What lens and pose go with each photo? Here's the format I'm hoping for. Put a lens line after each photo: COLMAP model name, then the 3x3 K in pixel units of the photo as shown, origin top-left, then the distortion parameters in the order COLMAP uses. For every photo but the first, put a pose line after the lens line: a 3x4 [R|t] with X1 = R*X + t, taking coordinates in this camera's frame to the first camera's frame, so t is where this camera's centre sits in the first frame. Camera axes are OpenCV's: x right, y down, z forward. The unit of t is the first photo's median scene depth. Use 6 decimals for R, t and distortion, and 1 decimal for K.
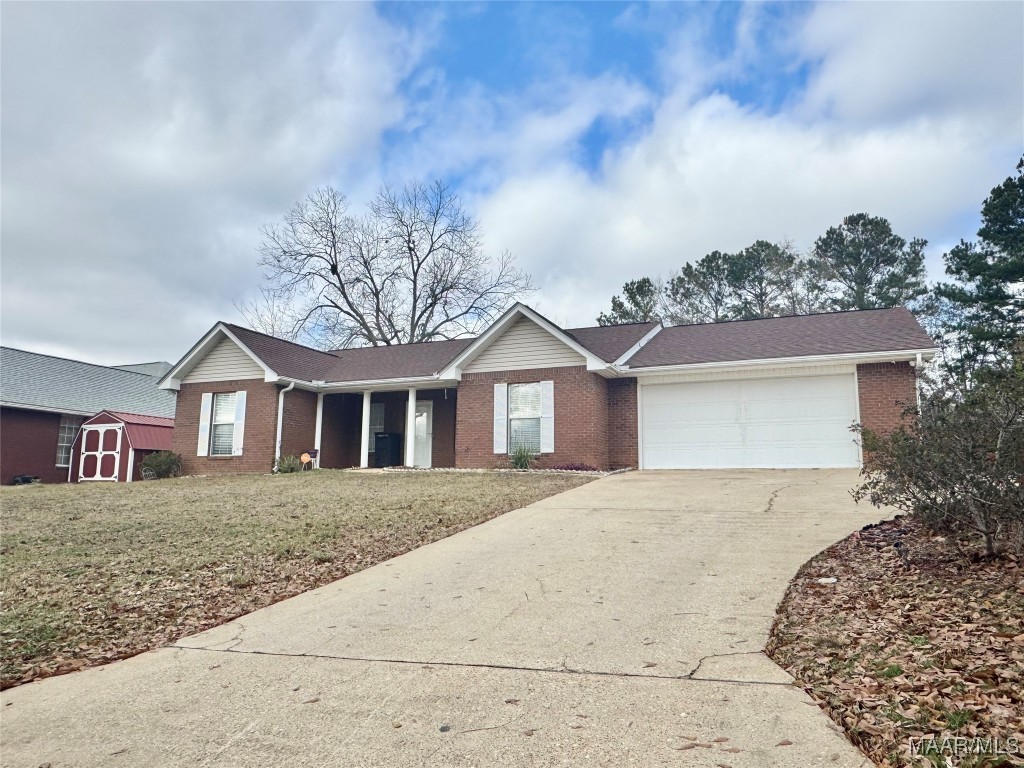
lens RADIAL K [[703.7, 0, 509.7], [0, 703.7, 383.1], [0, 0, 1]] dist [0.004011, 0.000842]
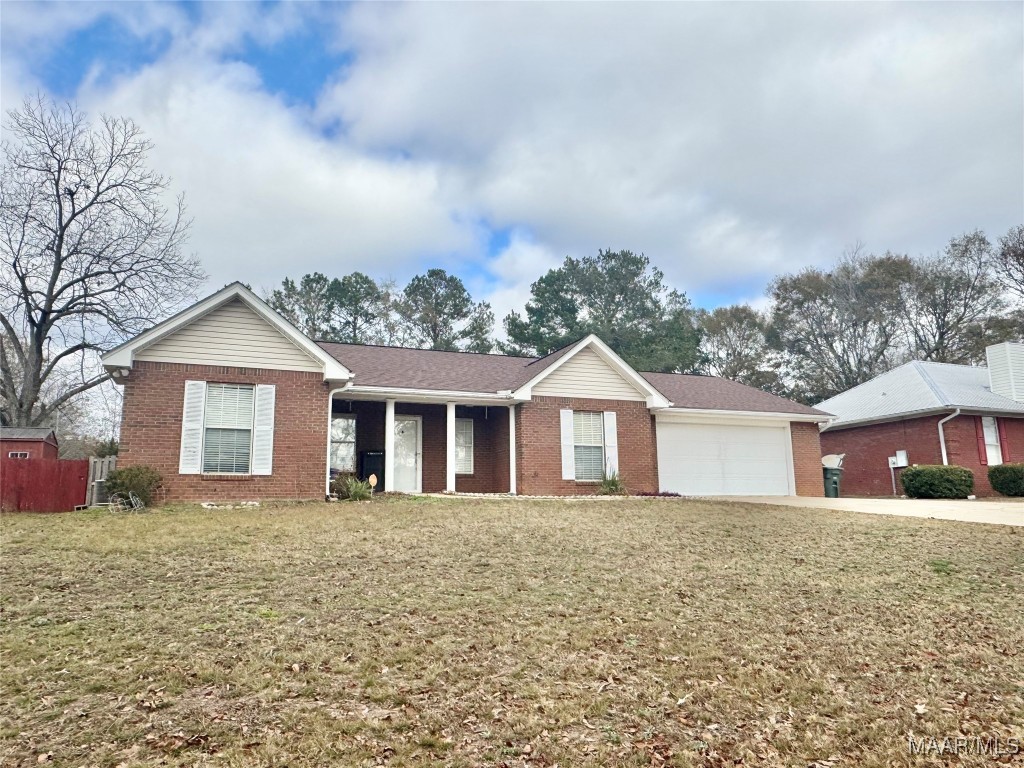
lens RADIAL K [[703.7, 0, 509.7], [0, 703.7, 383.1], [0, 0, 1]] dist [0.004011, 0.000842]
pose [[0.703750, 0.113465, 0.701329, -0.671104], [-0.093960, 0.993357, -0.066428, 0.032277], [-0.704207, -0.019148, 0.709736, 0.297796]]
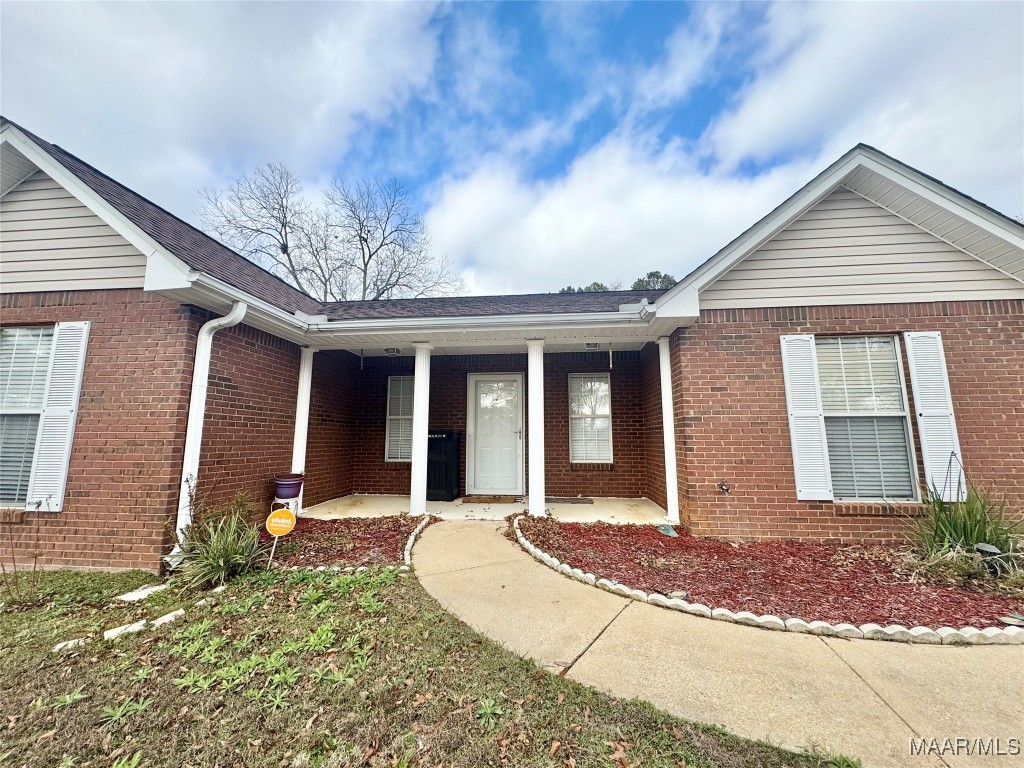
lens RADIAL K [[409.1, 0, 512.0], [0, 409.1, 384.0], [0, 0, 1]] dist [-0.000788, -0.000023]
pose [[0.954522, 0.032383, 0.296375, -0.218909], [-0.037991, 0.999191, 0.013182, 0.029881], [-0.295709, -0.023842, 0.954981, 0.699566]]
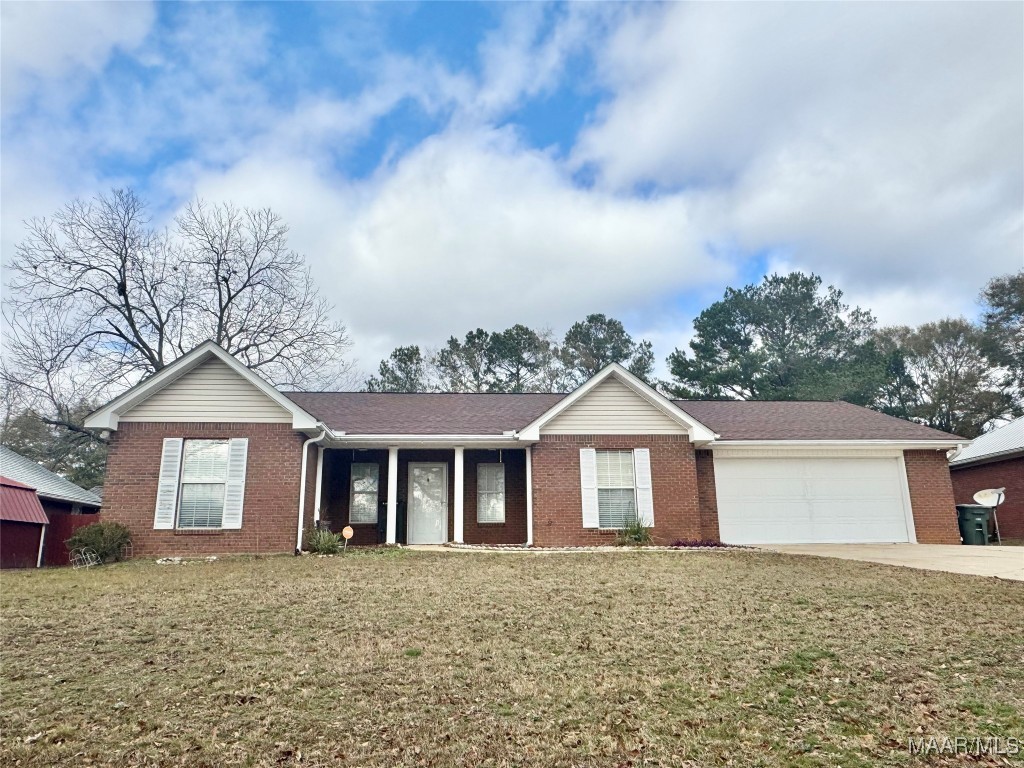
lens RADIAL K [[694.8, 0, 512.0], [0, 694.8, 384.0], [0, 0, 1]] dist [0.002010, -0.000076]
pose [[0.883614, 0.098130, 0.457817, -0.440425], [-0.053335, 0.992522, -0.109802, 0.018441], [-0.465168, 0.072605, 0.882240, 0.222240]]
